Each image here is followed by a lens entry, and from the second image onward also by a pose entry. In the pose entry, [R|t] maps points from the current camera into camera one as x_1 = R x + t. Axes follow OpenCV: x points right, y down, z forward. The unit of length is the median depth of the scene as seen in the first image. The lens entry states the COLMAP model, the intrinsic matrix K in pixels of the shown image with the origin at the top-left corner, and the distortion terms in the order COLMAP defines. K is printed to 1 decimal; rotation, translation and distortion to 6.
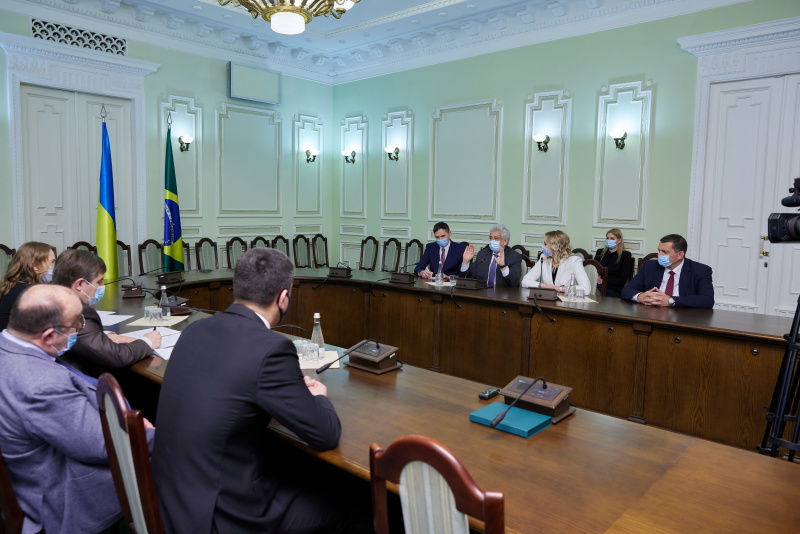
lens RADIAL K [[567.5, 0, 400.0], [0, 567.5, 267.0], [0, 0, 1]] dist [0.011720, 0.003103]
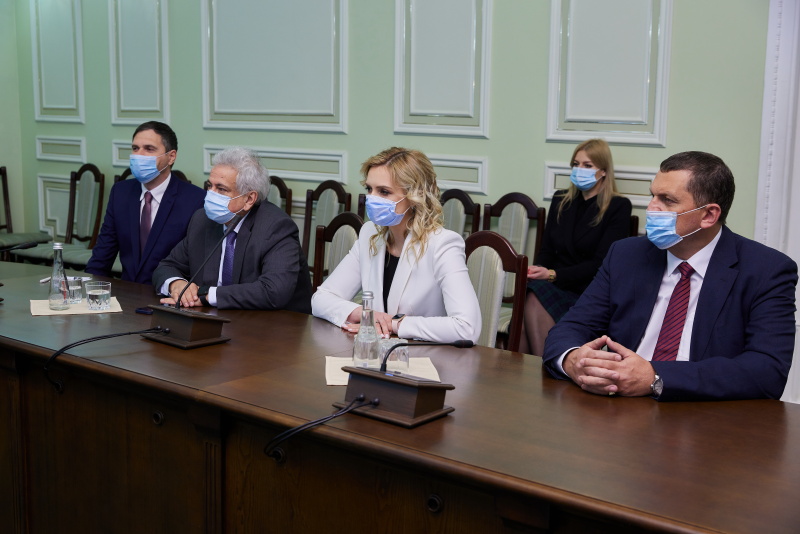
lens RADIAL K [[1019.1, 0, 400.0], [0, 1019.1, 267.0], [0, 0, 1]] dist [-0.013195, -0.011371]
pose [[0.996161, -0.014639, 0.086302, 0.257882], [0.010099, 0.998553, 0.052814, -0.029086], [-0.086950, -0.051740, 0.994868, 0.413978]]
